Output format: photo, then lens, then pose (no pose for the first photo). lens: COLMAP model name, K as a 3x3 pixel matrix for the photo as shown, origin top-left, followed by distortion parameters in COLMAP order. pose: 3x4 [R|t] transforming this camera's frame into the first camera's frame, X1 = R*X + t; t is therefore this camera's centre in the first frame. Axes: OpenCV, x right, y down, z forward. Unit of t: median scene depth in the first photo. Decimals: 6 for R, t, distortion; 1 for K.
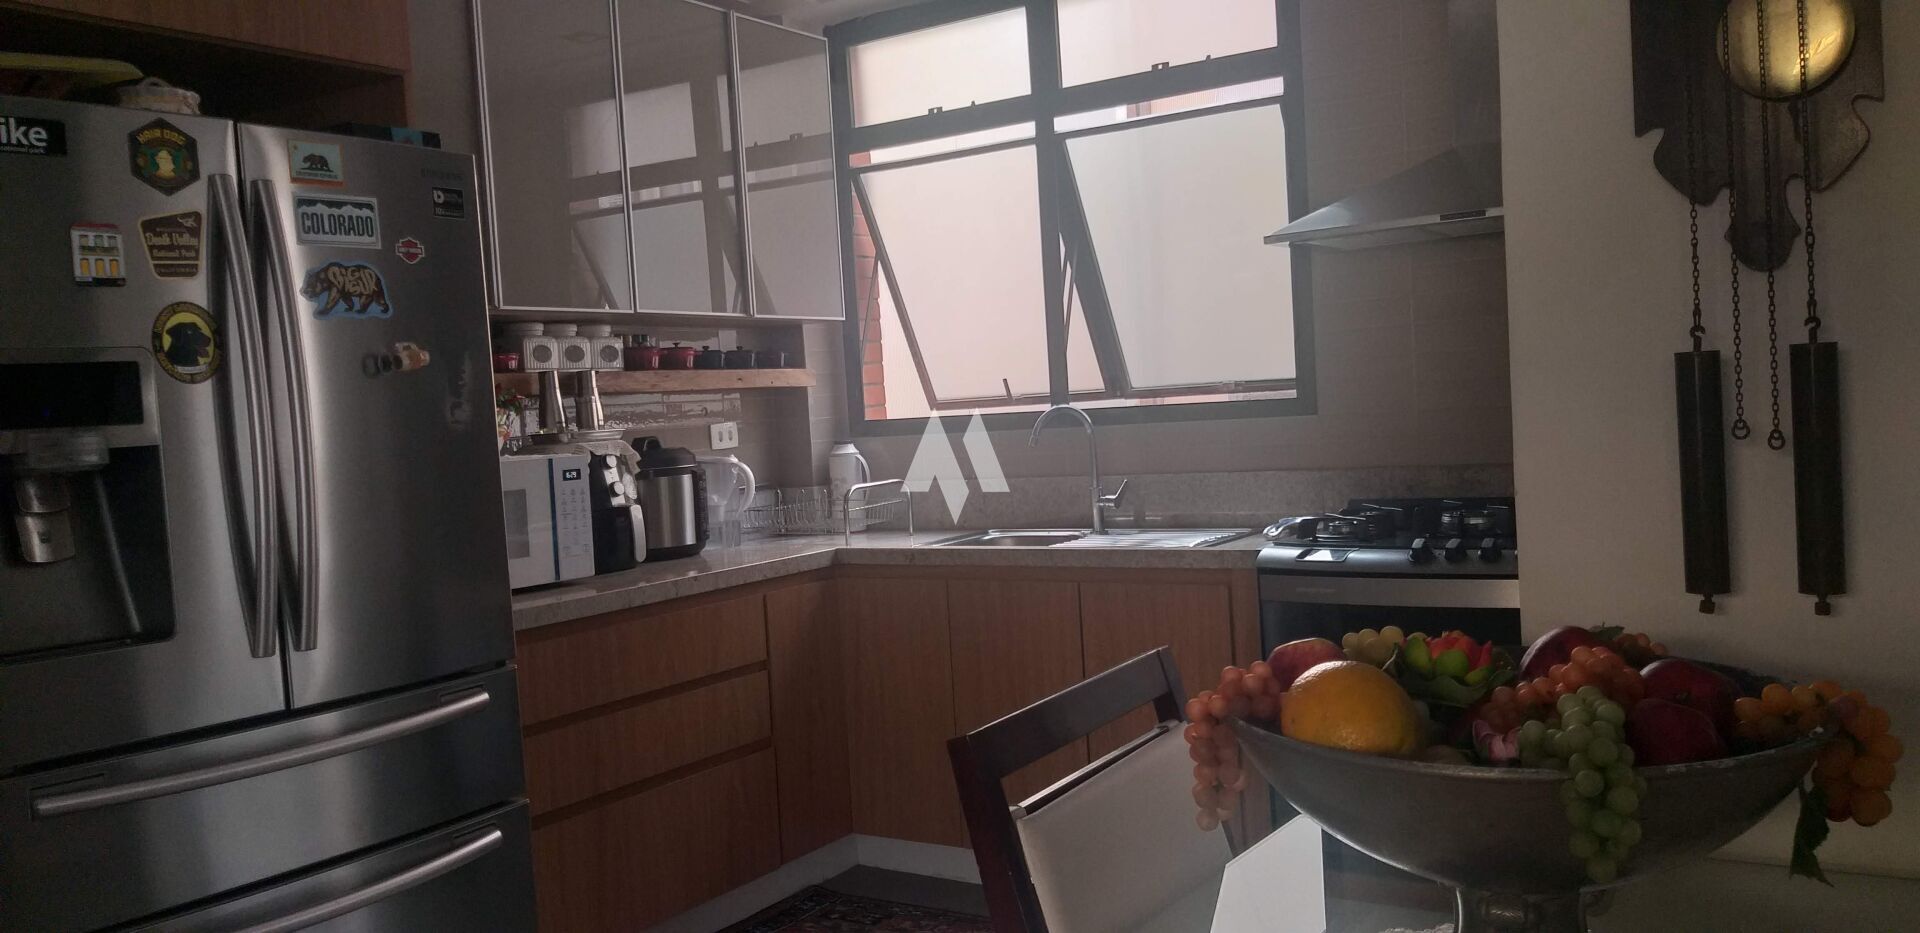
lens RADIAL K [[1482.0, 0, 959.8], [0, 1482.0, 474.2], [0, 0, 1]] dist [0.086557, -0.177202]
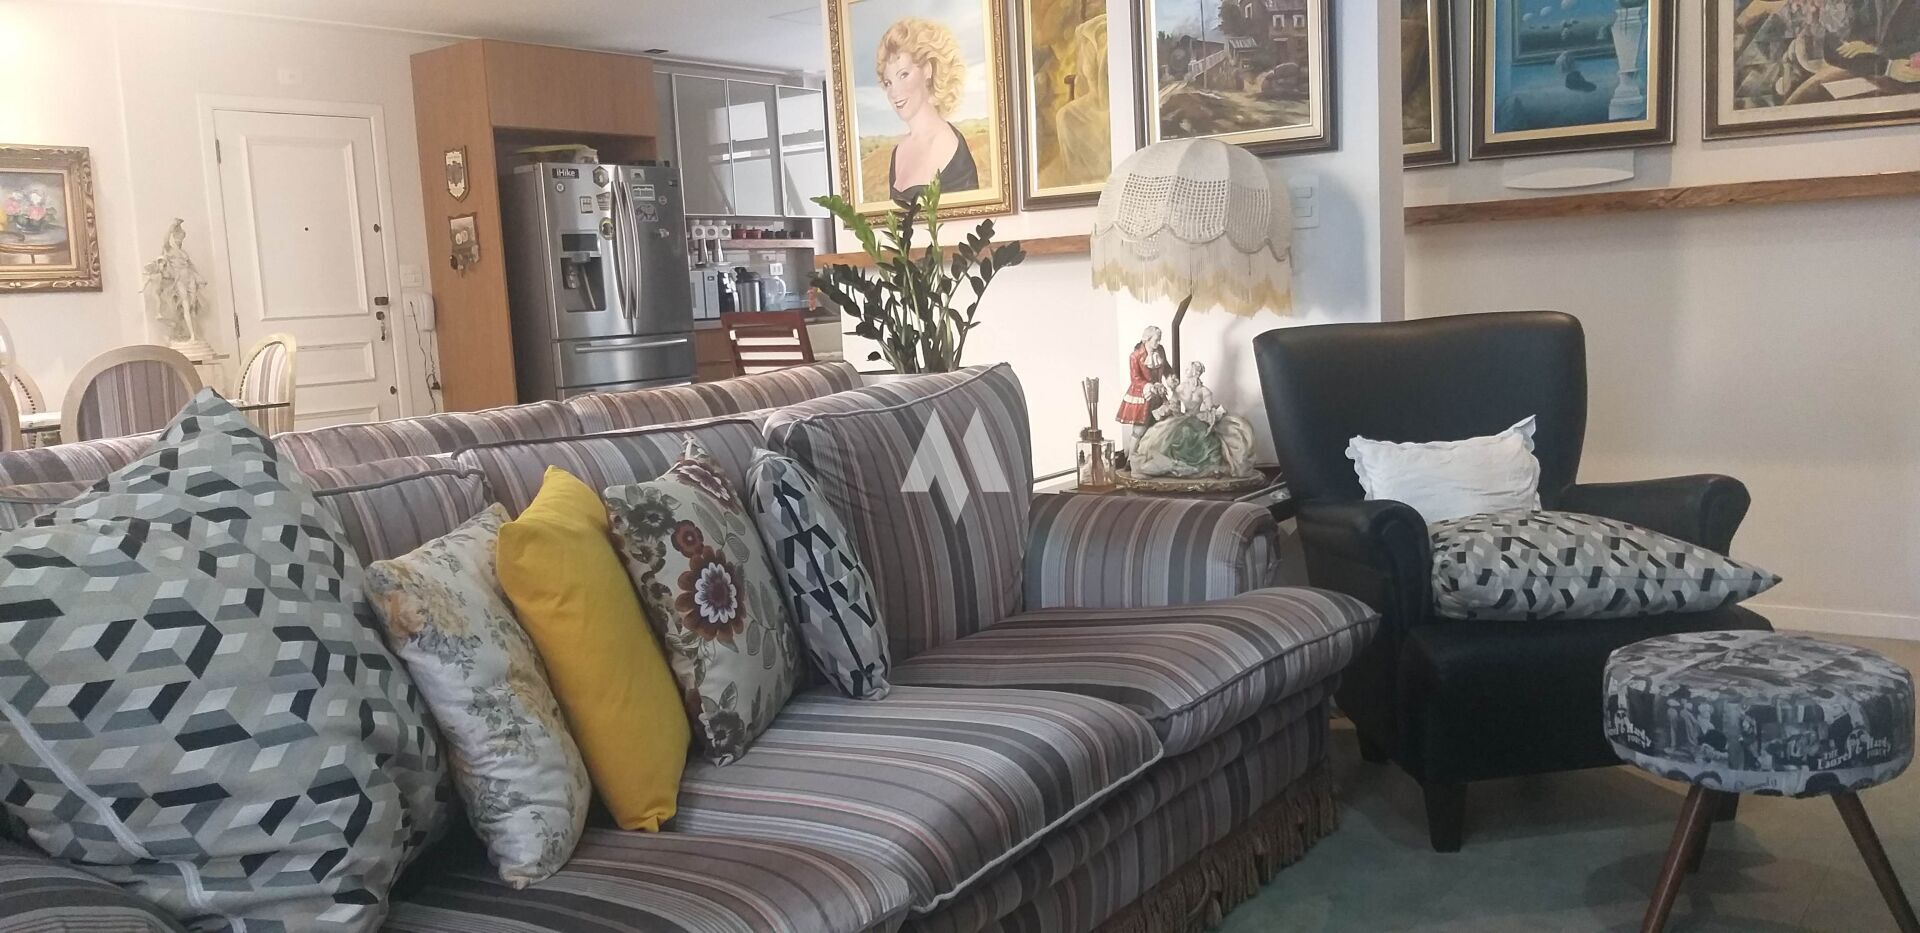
lens RADIAL K [[1482.0, 0, 959.8], [0, 1482.0, 474.2], [0, 0, 1]] dist [0.086557, -0.177202]
pose [[0.996196, 0.017557, -0.085353, 0.363434], [-0.010609, 0.996642, 0.081187, 0.112861], [0.086492, -0.079973, 0.993038, -1.424082]]
